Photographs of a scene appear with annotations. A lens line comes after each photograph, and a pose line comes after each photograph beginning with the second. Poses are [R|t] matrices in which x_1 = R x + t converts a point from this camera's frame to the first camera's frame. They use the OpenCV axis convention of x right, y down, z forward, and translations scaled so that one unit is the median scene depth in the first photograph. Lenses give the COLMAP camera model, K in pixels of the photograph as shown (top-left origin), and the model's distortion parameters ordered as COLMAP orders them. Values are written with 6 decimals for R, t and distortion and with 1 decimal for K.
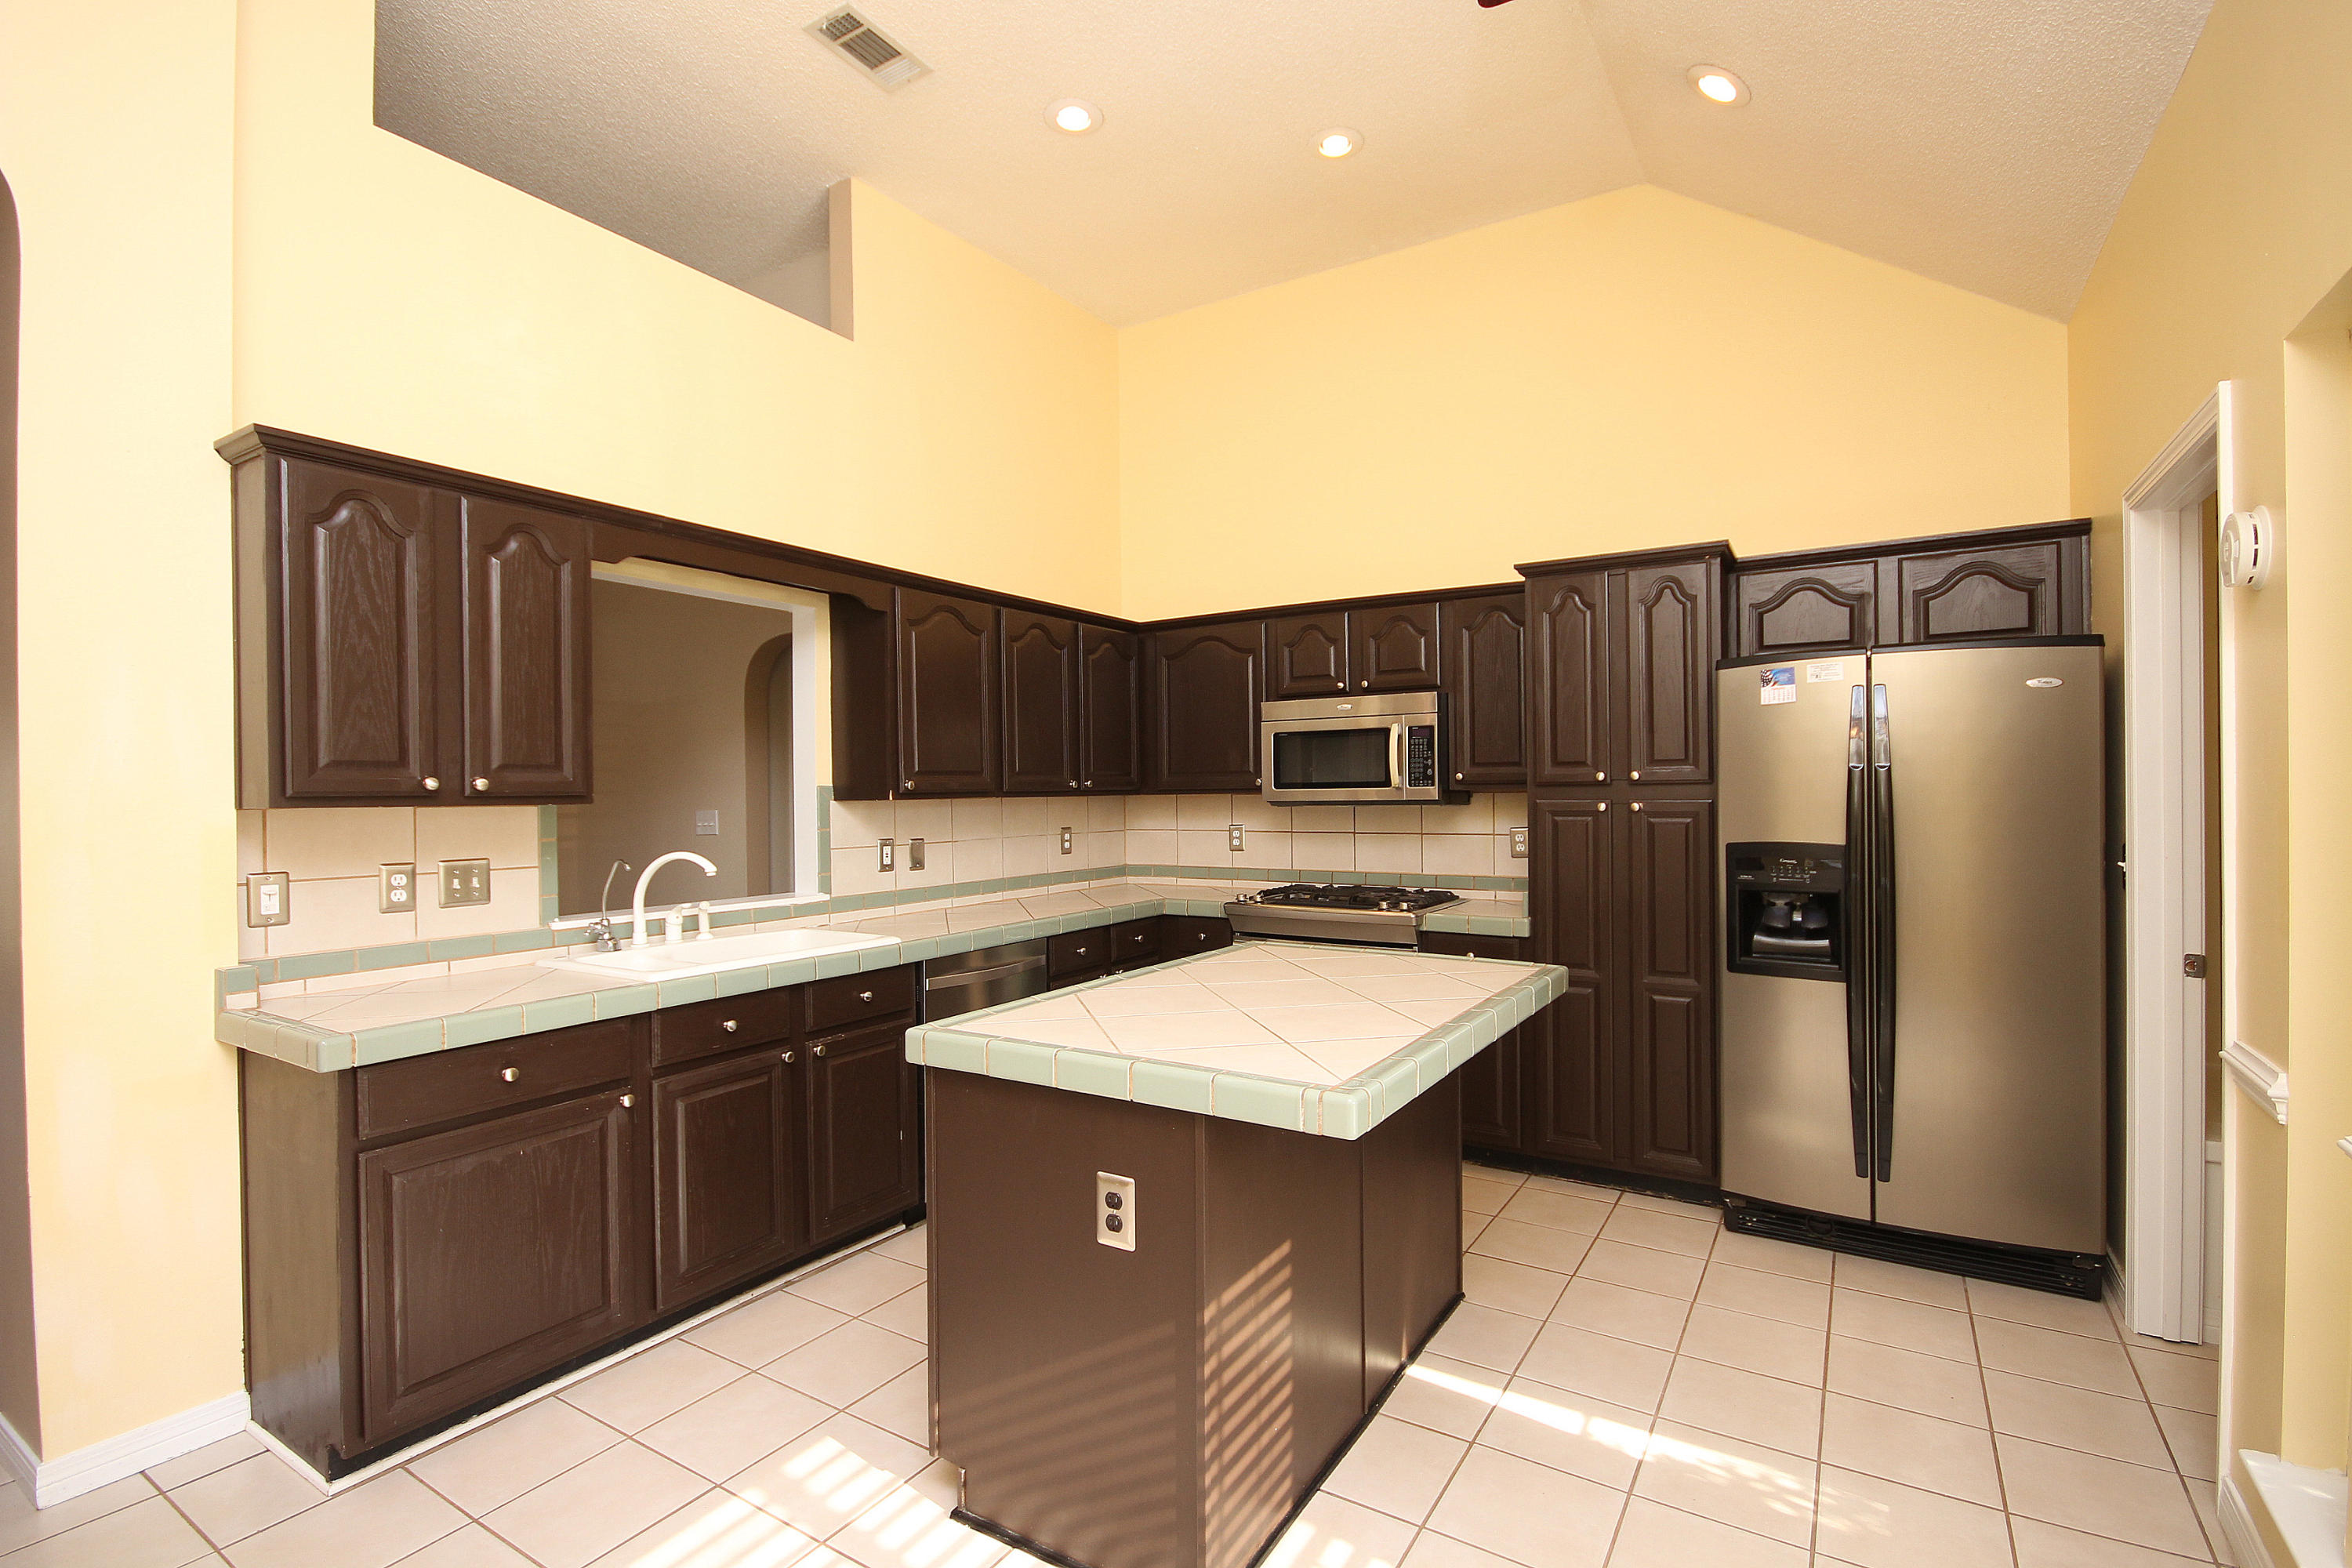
lens RADIAL K [[1090.5, 0, 1167.8], [0, 1090.5, 786.2], [0, 0, 1]] dist [0.002714, -0.003305]
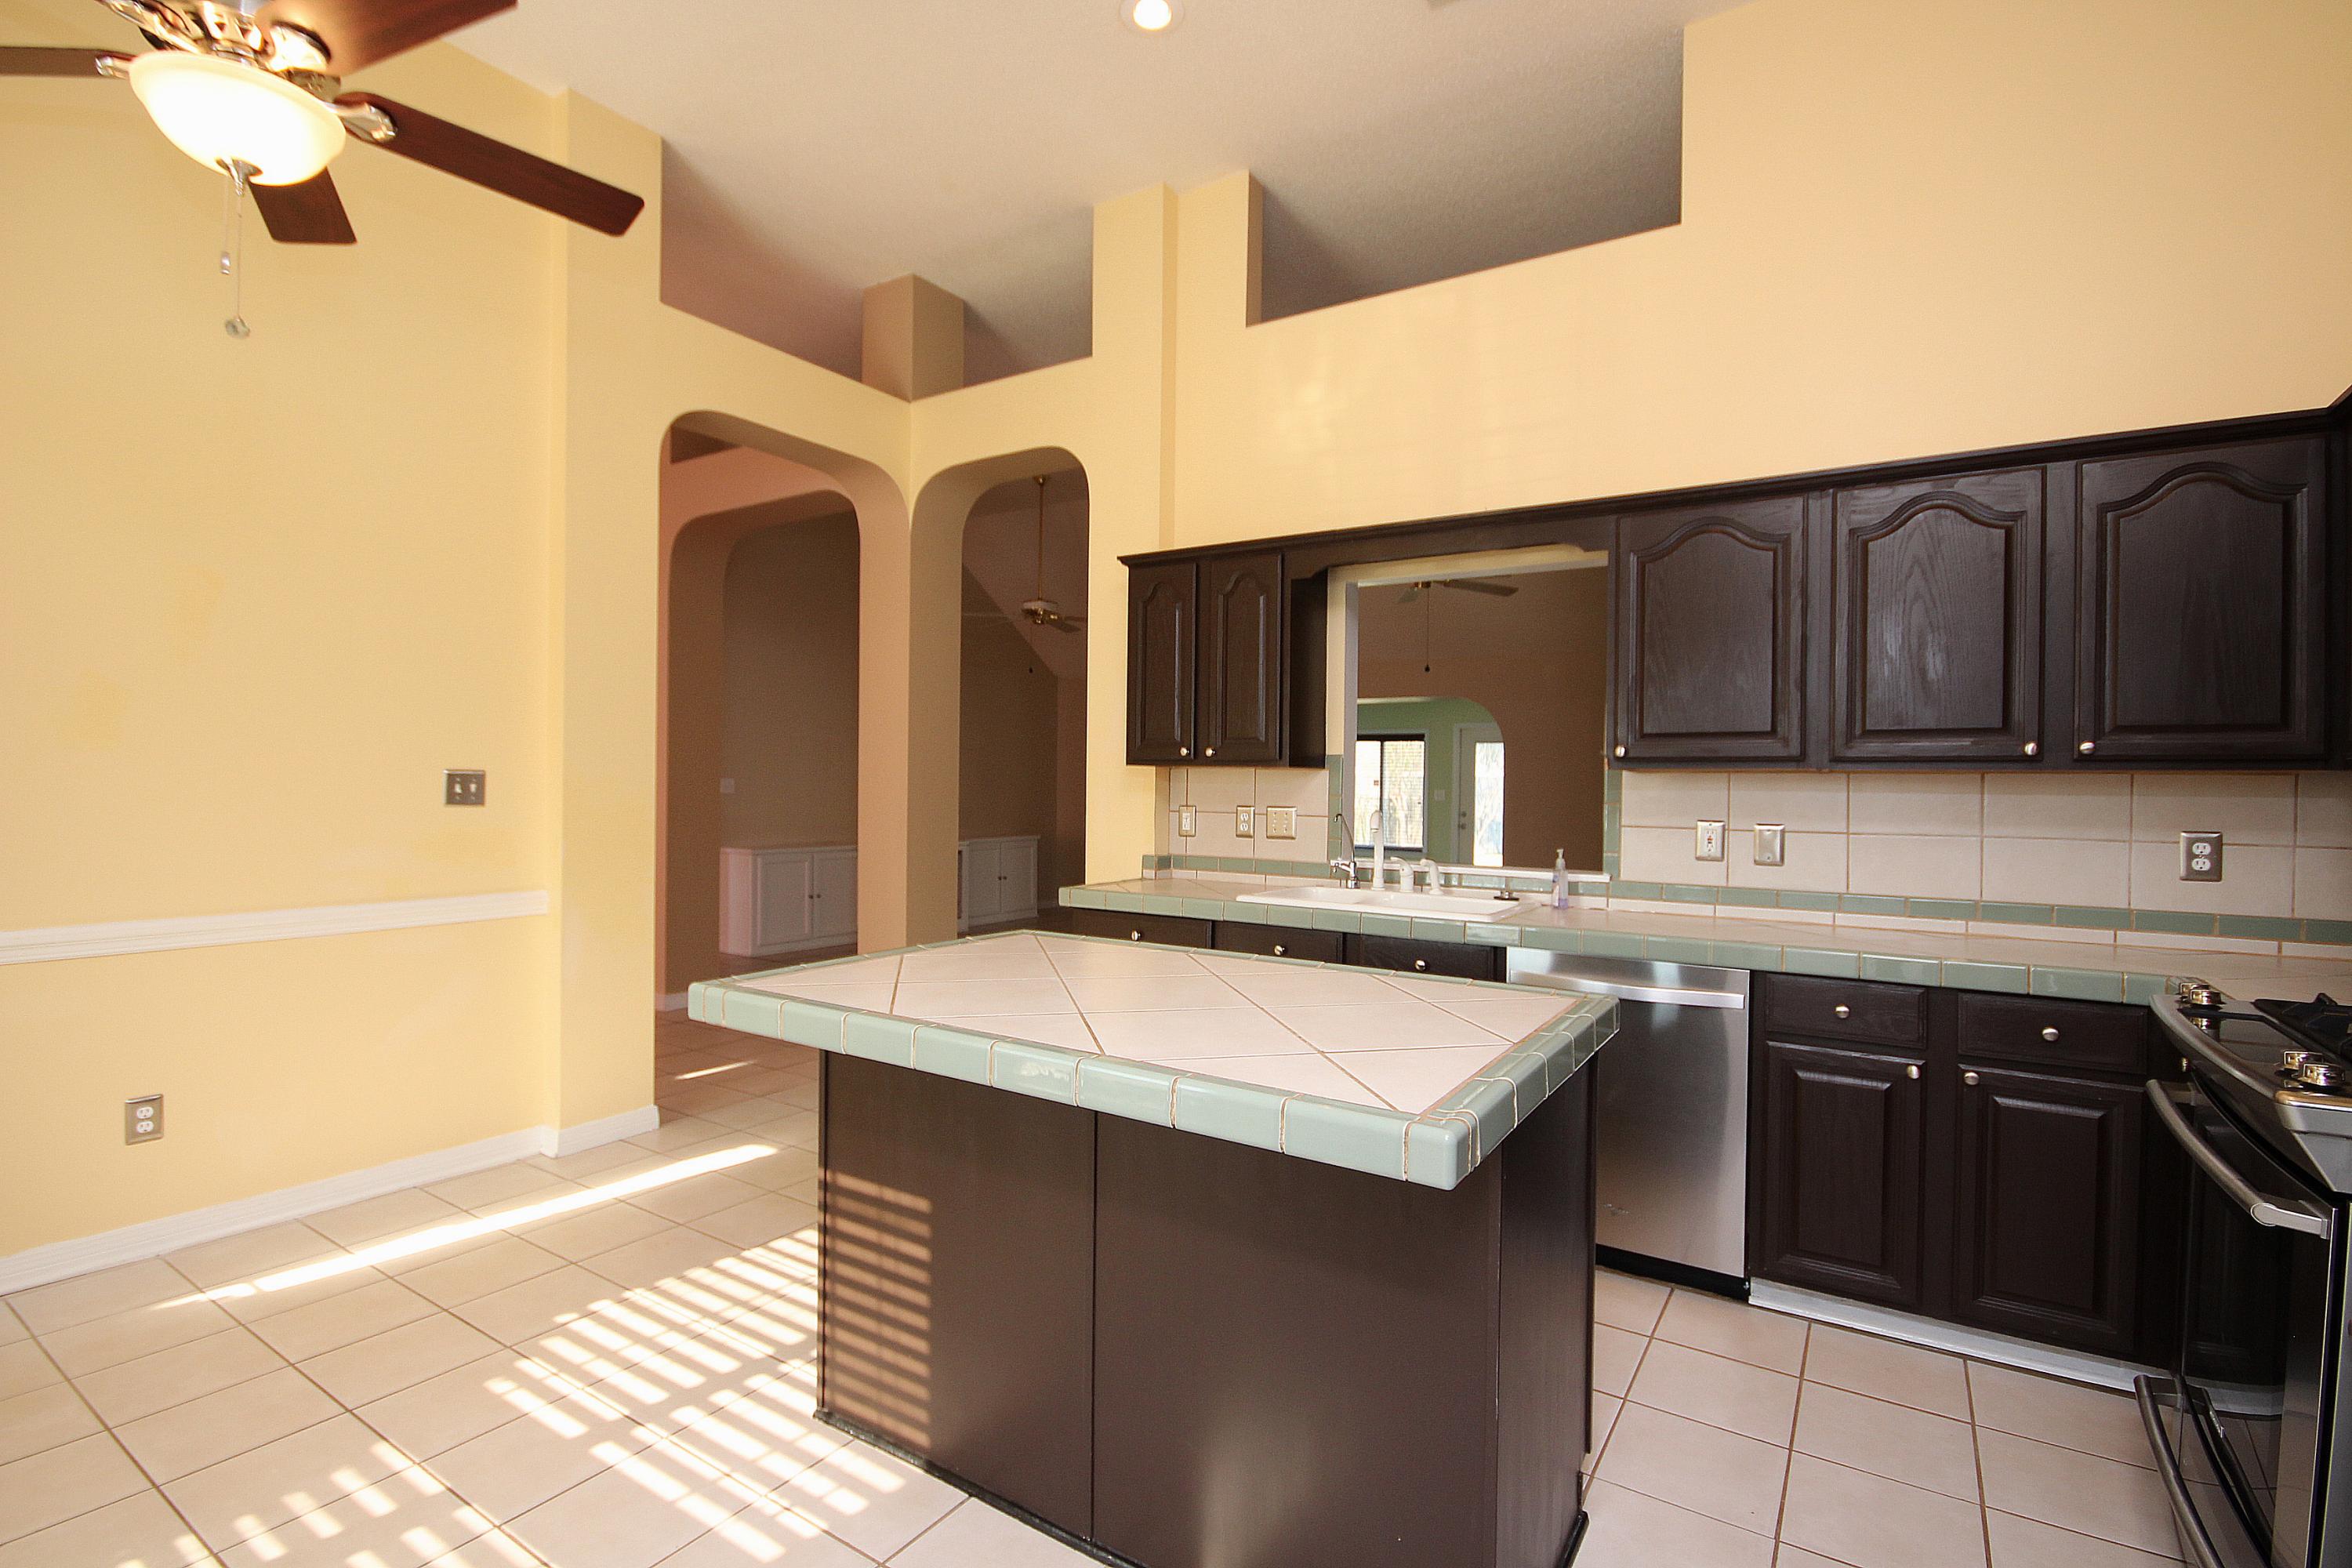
lens RADIAL K [[1090.5, 0, 1173.4], [0, 1090.5, 787.2], [0, 0, 1]] dist [0.002714, -0.003305]
pose [[-0.017133, 0.025766, -0.999521, 0.683678], [-0.001286, 0.999667, 0.025792, 0.004390], [0.999852, 0.001727, -0.017094, 0.758650]]
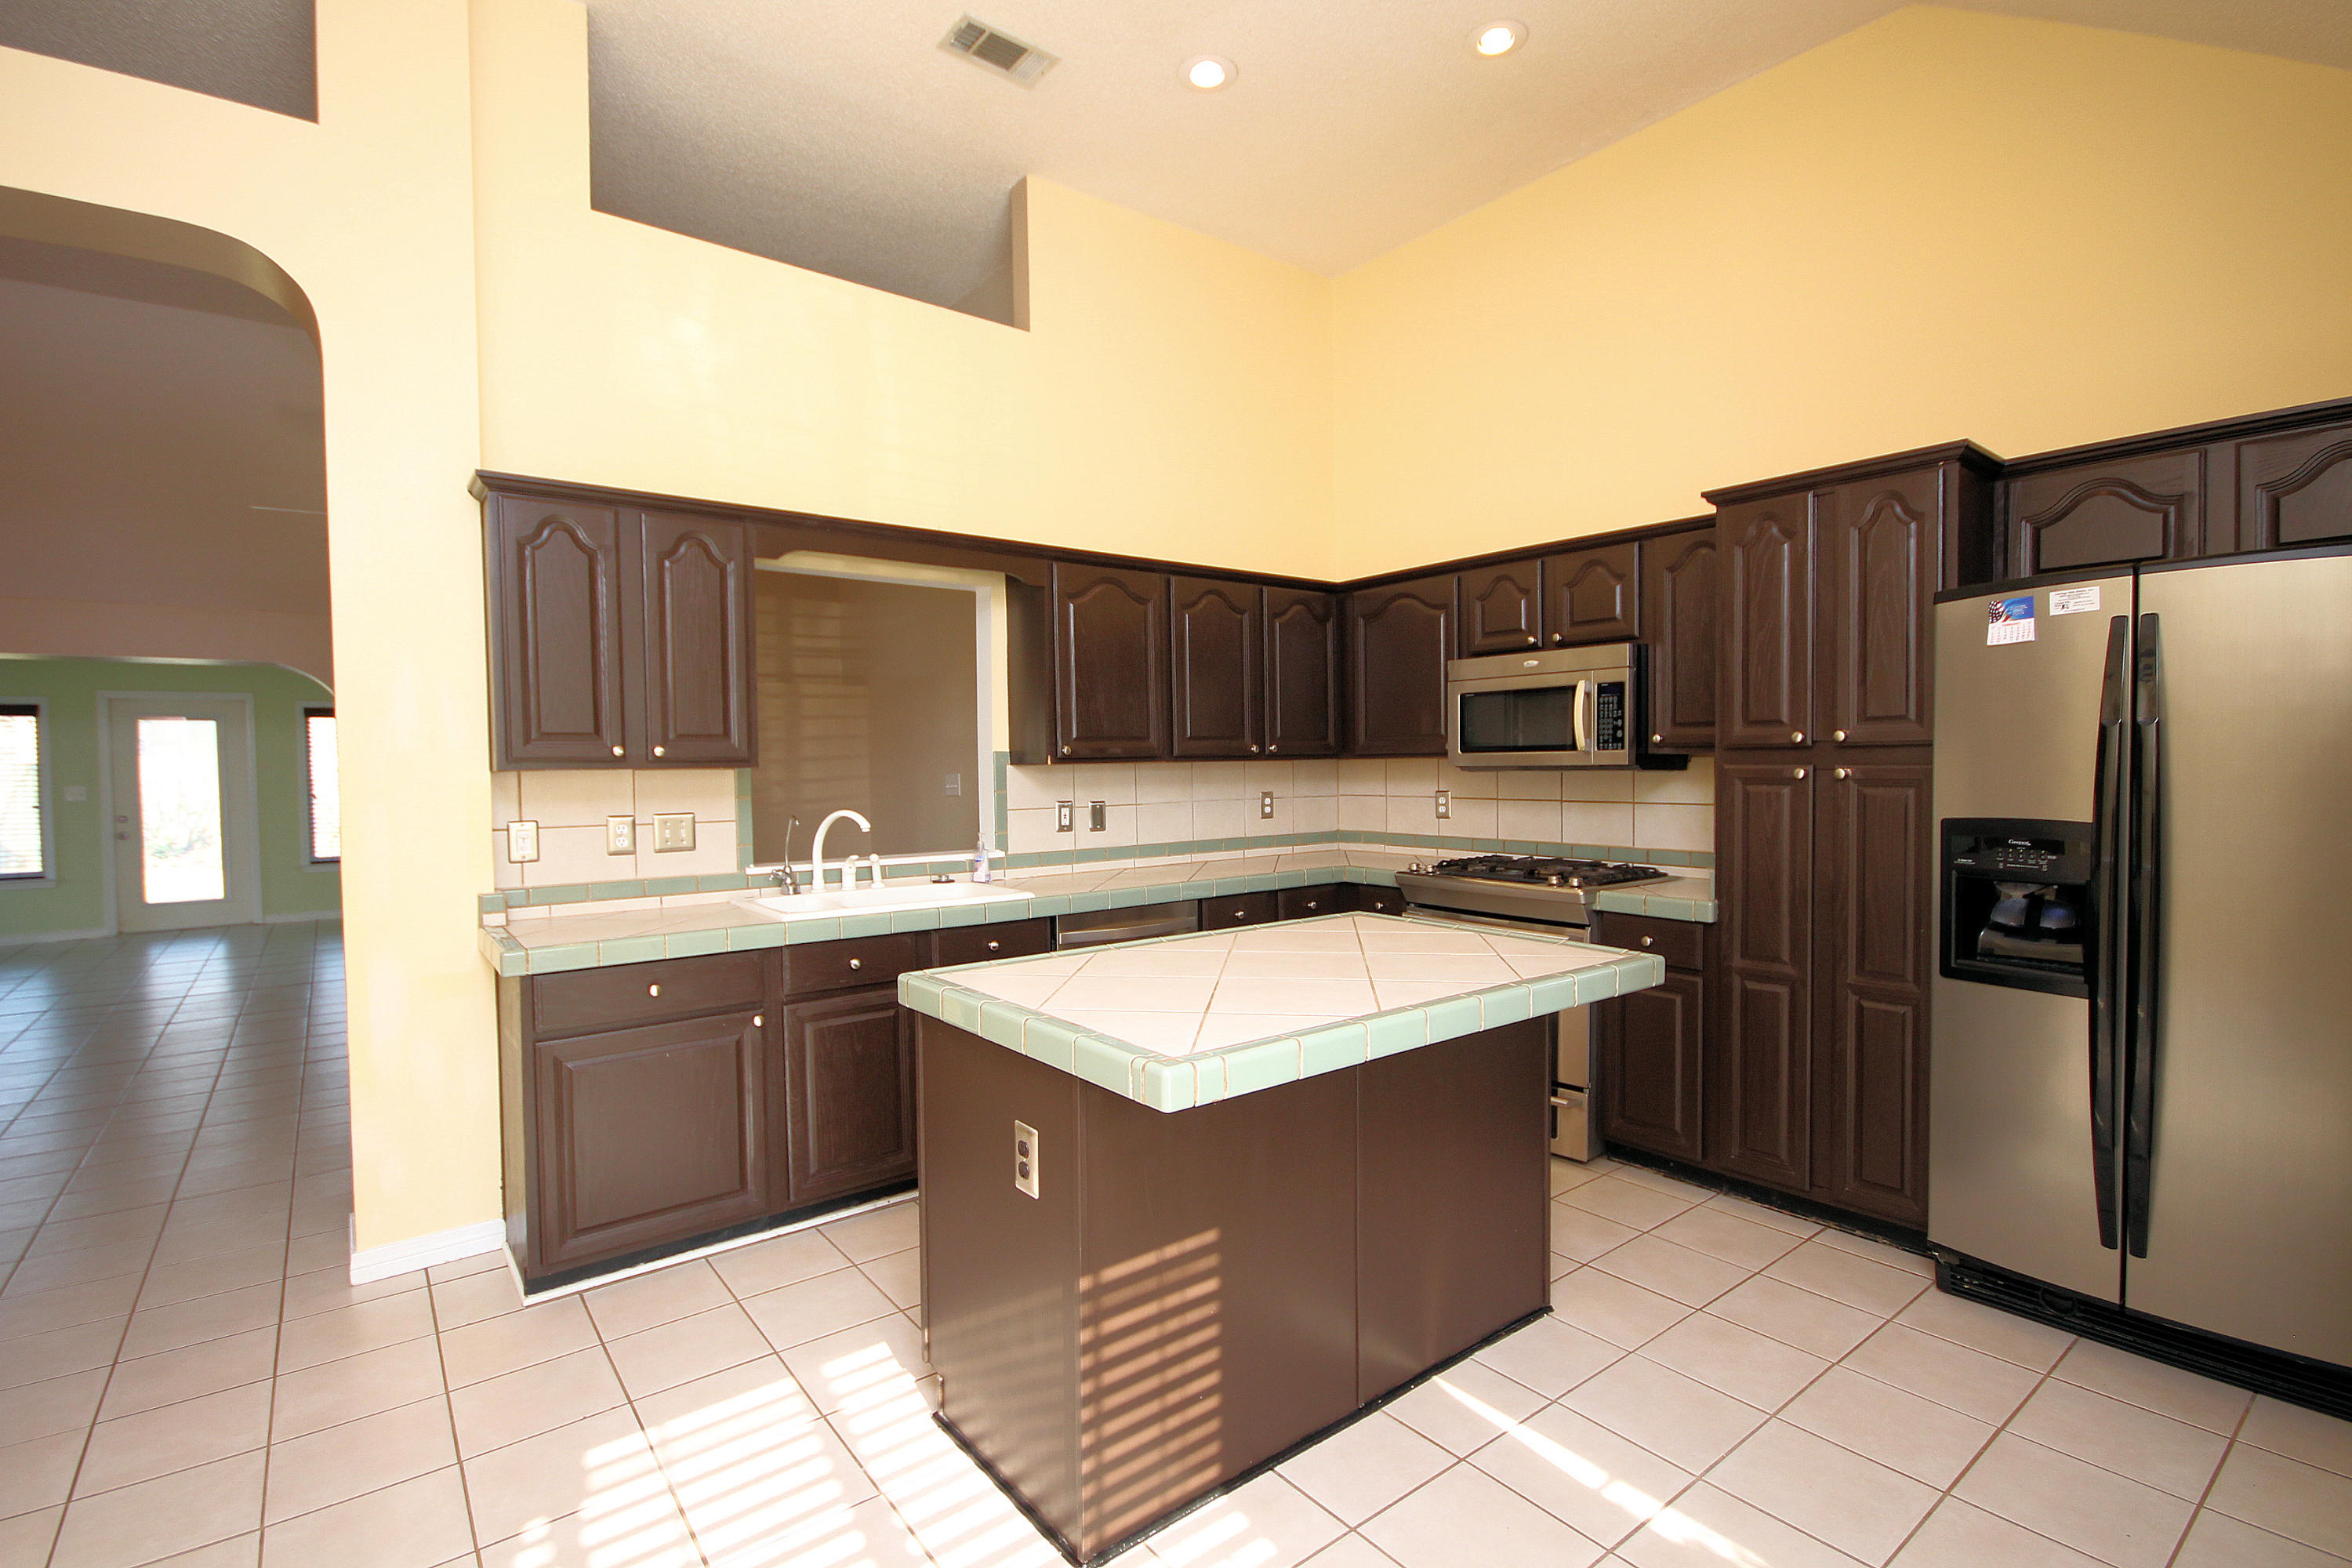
lens RADIAL K [[1090.5, 0, 1158.5], [0, 1090.5, 785.4], [0, 0, 1]] dist [0.002714, -0.003305]
pose [[0.940727, 0.007221, -0.339089, 0.232407], [0.003618, 0.999503, 0.031322, 0.000114], [0.339146, -0.030693, 0.940233, 0.039692]]
